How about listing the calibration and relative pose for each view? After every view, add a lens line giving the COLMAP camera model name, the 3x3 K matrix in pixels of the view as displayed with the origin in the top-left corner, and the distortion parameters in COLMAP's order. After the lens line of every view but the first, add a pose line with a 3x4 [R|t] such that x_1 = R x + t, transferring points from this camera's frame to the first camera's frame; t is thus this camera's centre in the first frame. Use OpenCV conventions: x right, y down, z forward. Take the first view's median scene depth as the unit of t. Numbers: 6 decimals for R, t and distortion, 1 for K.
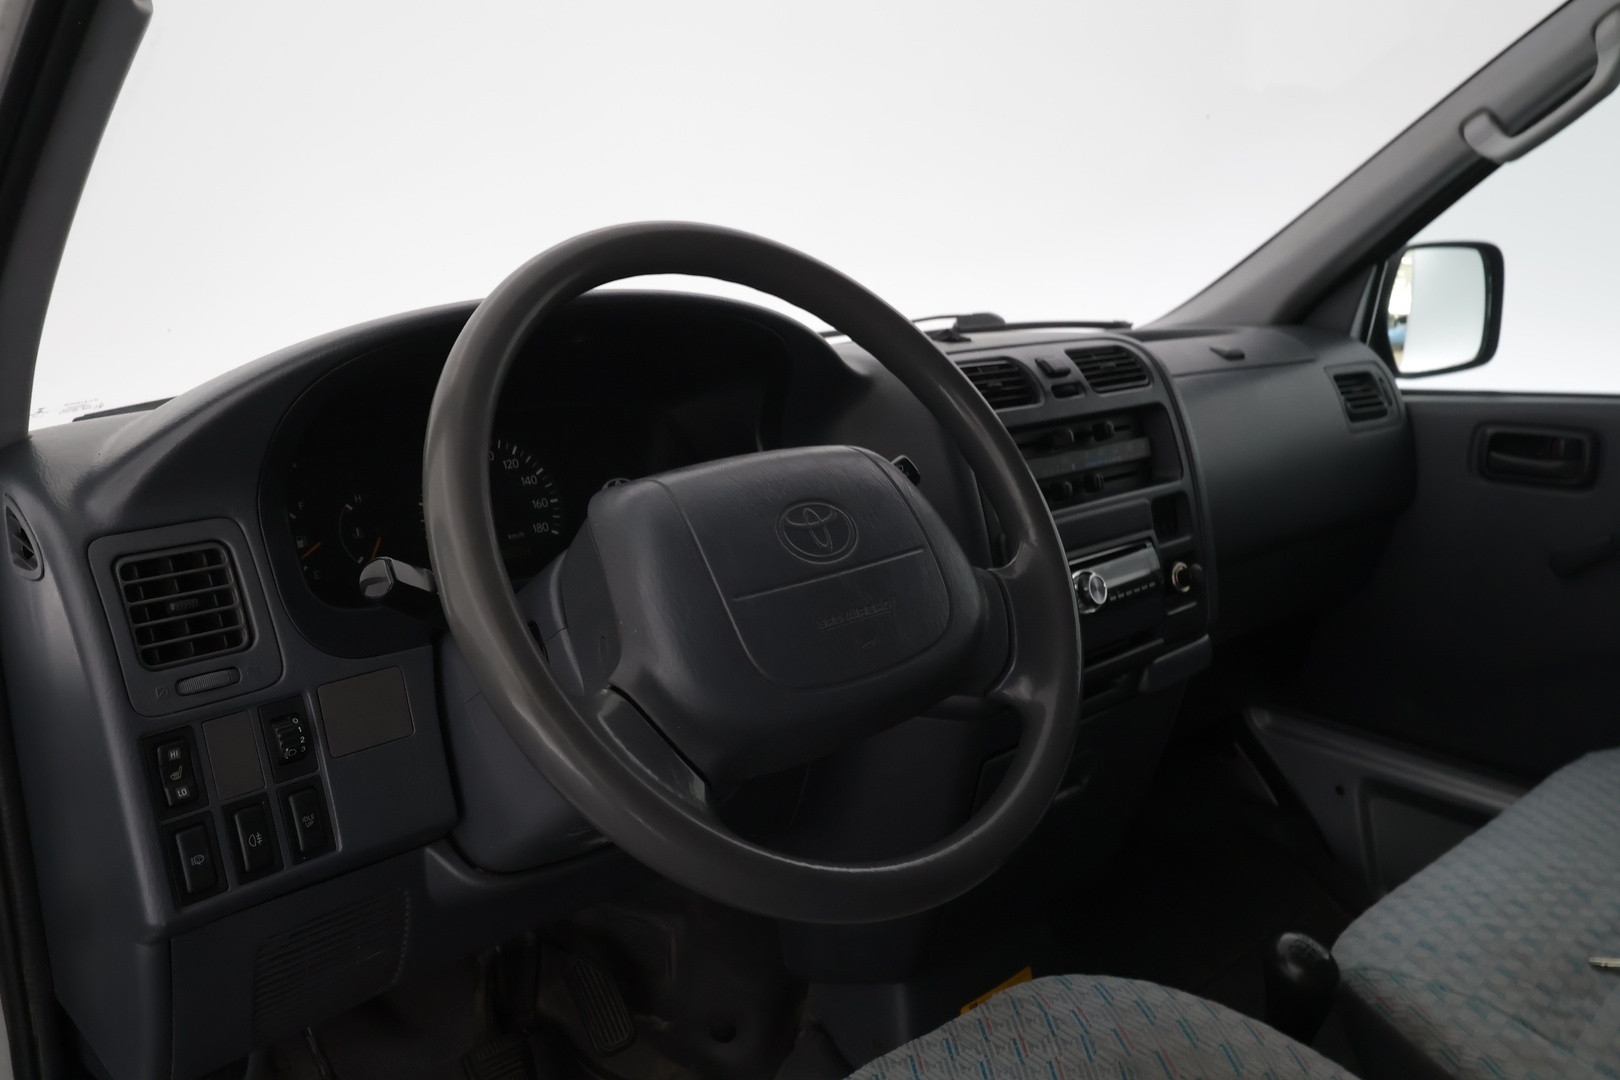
lens RADIAL K [[1251.0, 0, 810.0], [0, 1251.0, 540.0], [0, 0, 1]] dist [0.004514, 0.001912]
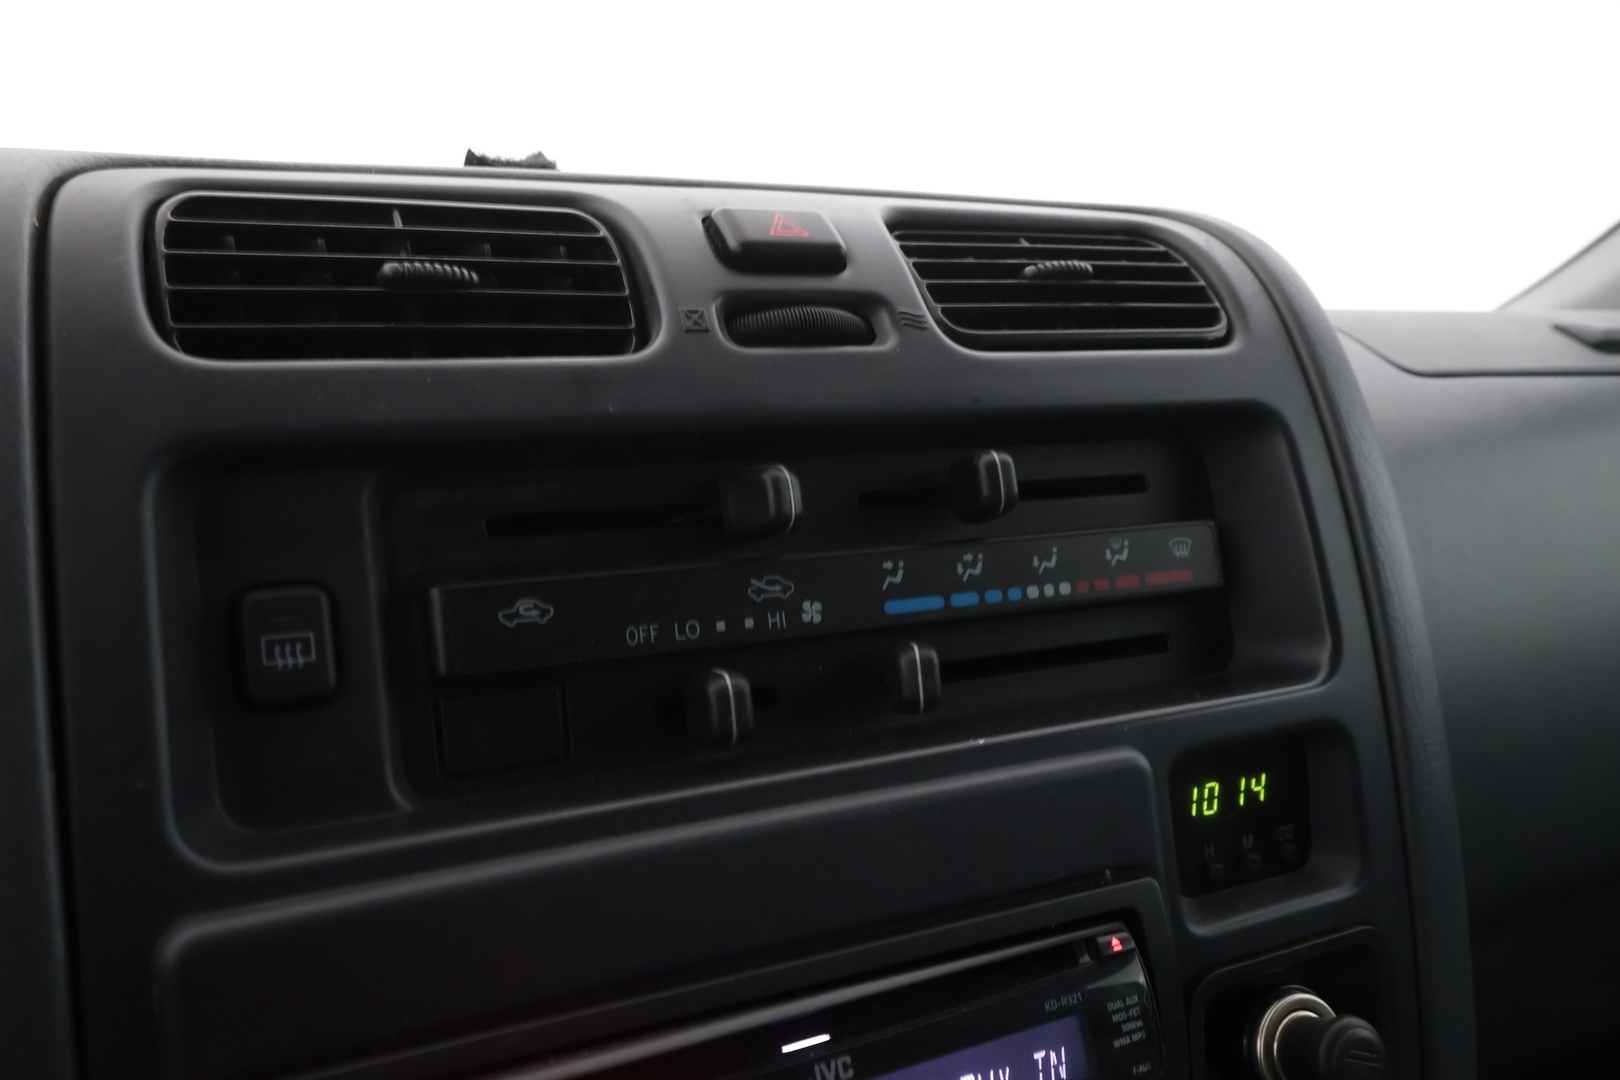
lens RADIAL K [[1251.0, 0, 810.0], [0, 1251.0, 540.0], [0, 0, 1]] dist [0.004514, 0.001912]
pose [[0.957553, 0.043249, -0.284995, 0.264104], [-0.065842, 0.995360, -0.070173, -0.051333], [0.280637, 0.085959, 0.955957, 0.700340]]
